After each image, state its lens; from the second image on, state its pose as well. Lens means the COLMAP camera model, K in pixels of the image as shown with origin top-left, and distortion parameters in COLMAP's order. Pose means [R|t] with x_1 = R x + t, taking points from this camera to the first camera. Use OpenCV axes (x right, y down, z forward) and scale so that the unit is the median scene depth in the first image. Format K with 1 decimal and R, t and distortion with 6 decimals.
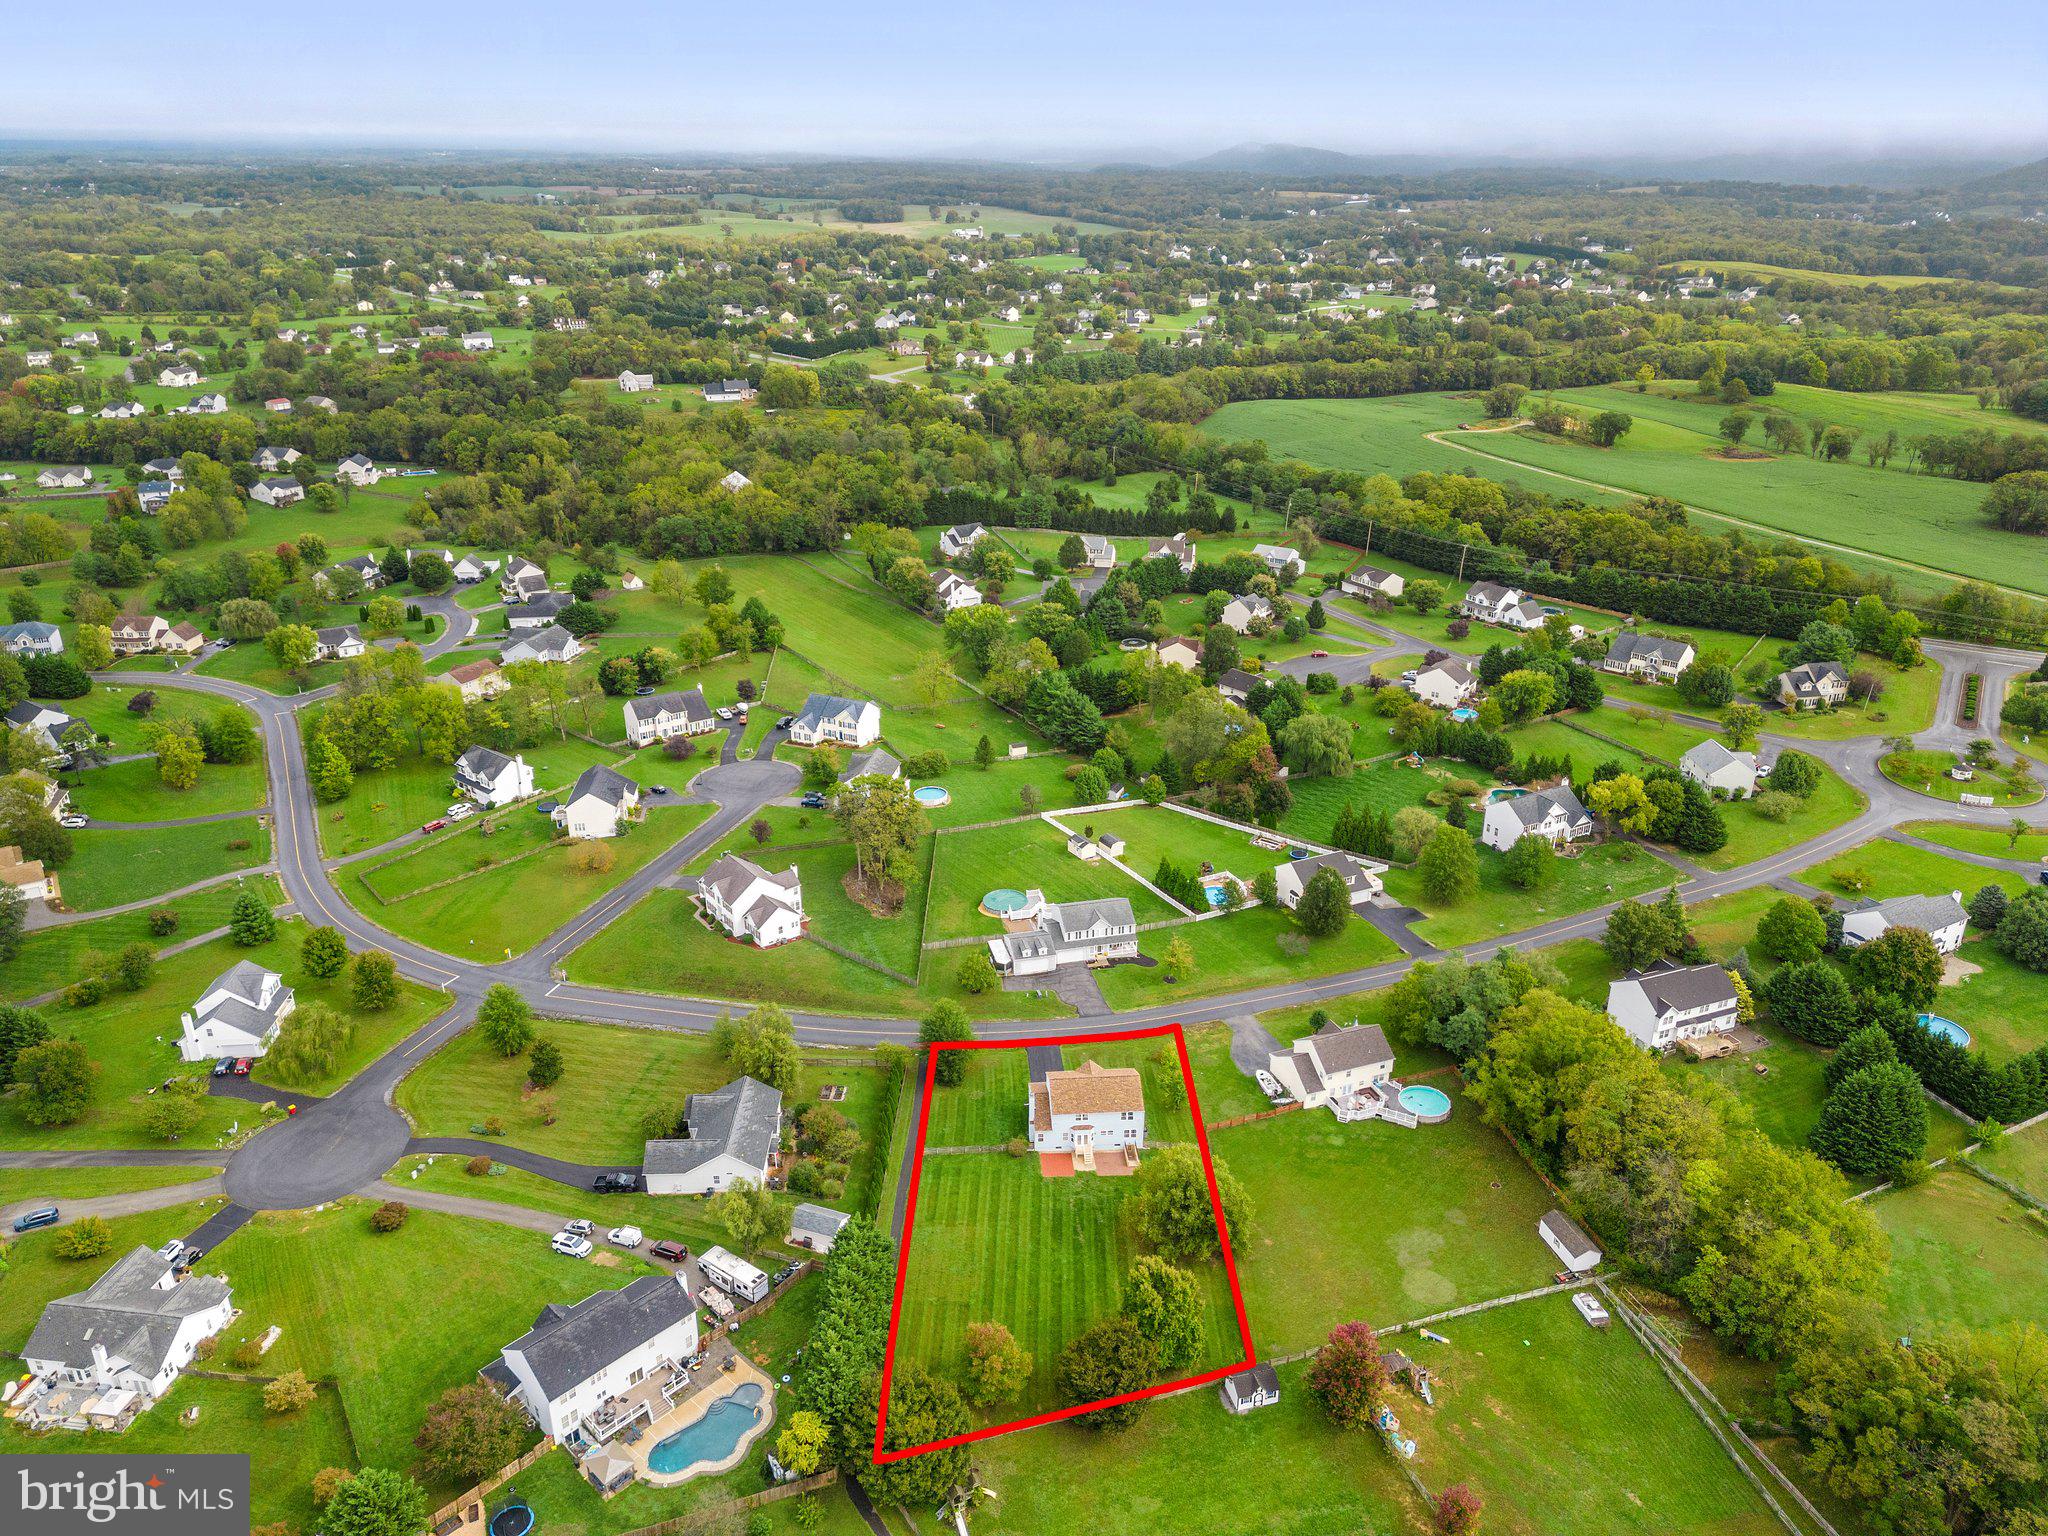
lens RADIAL K [[1415.5, 0, 1024.0], [0, 1415.5, 768.0], [0, 0, 1]] dist [0.076211, -0.081302]
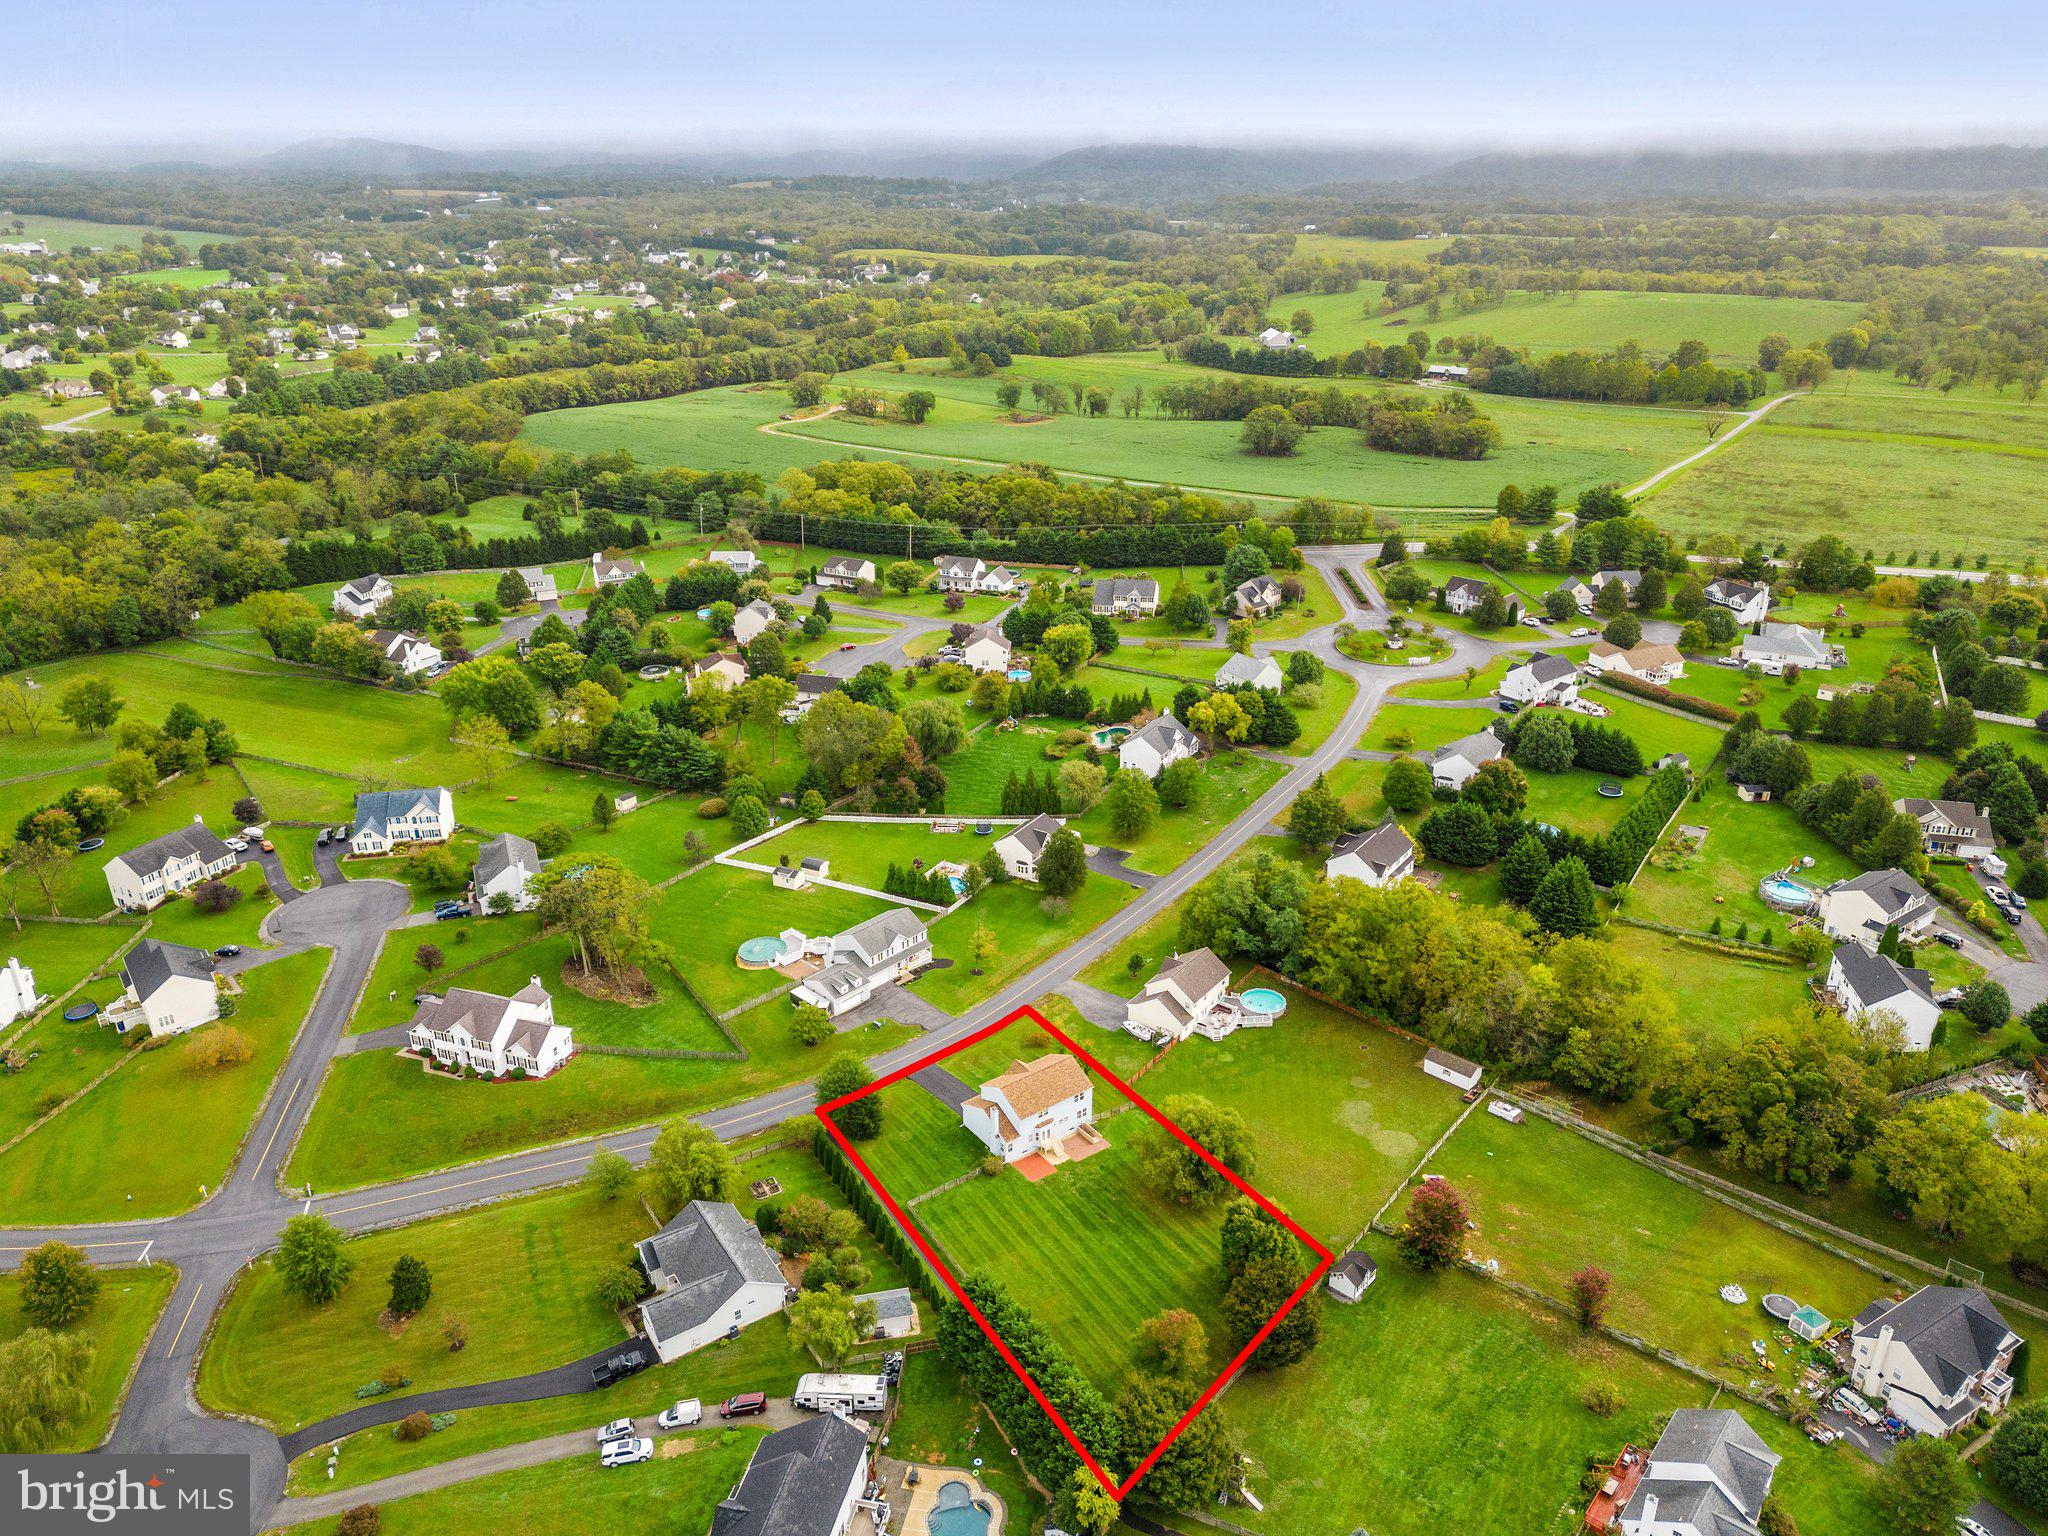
lens RADIAL K [[1440.6, 0, 1024.0], [0, 1440.6, 768.0], [0, 0, 1]] dist [0.087656, -0.098579]
pose [[0.847375, -0.219114, 0.483679, -0.221781], [0.221261, 0.973747, 0.053487, -0.026052], [-0.482700, 0.061696, 0.873610, 0.055054]]
